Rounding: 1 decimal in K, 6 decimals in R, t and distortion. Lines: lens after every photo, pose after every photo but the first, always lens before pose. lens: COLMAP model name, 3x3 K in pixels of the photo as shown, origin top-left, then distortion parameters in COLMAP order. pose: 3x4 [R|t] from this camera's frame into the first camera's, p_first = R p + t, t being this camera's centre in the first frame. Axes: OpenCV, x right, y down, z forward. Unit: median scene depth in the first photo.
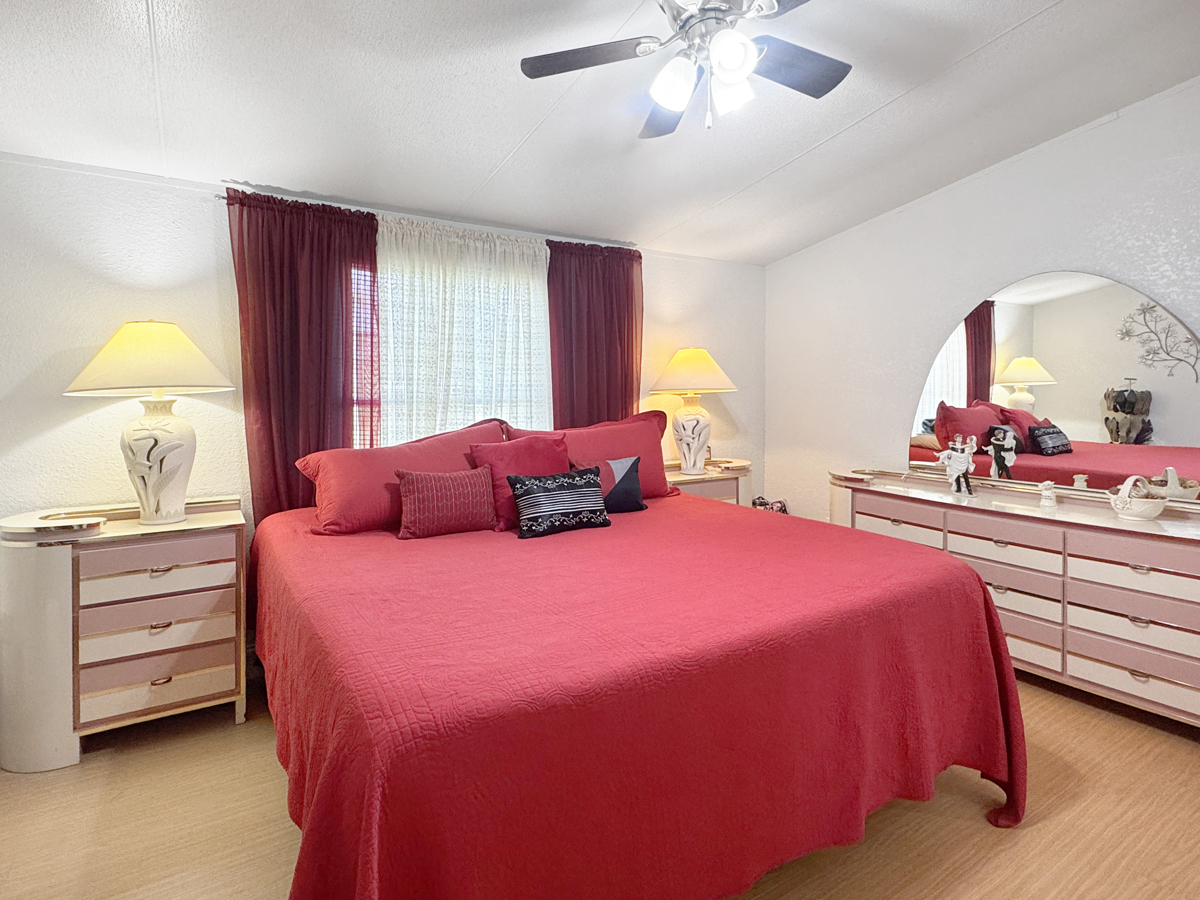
lens RADIAL K [[624.2, 0, 604.3], [0, 624.2, 412.2], [0, 0, 1]] dist [0.003012, -0.001052]
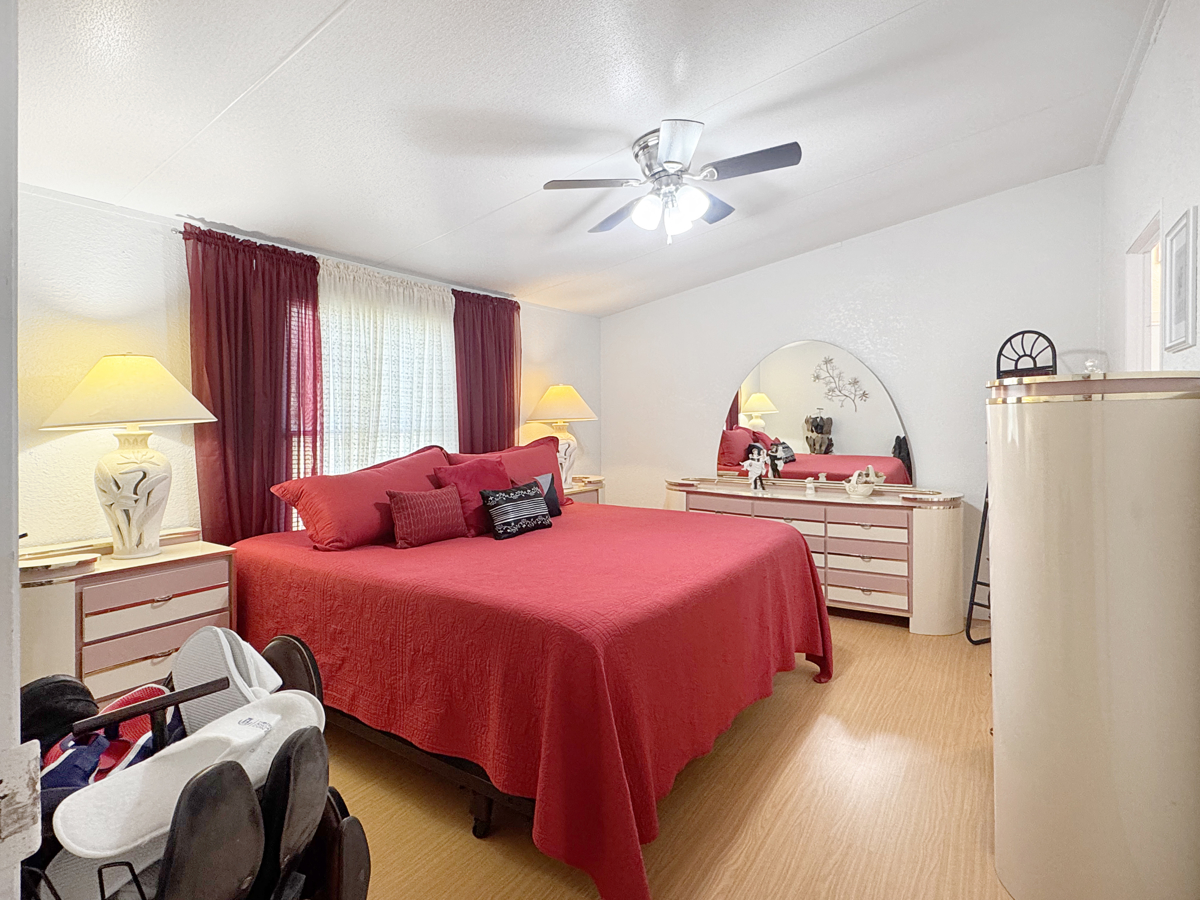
lens RADIAL K [[624.2, 0, 598.5], [0, 624.2, 437.0], [0, 0, 1]] dist [0.003012, -0.001052]
pose [[0.912379, -0.018266, 0.408938, -0.388818], [0.020304, 0.999794, -0.000641, 0.002000], [-0.408842, 0.008888, 0.912562, -0.184228]]
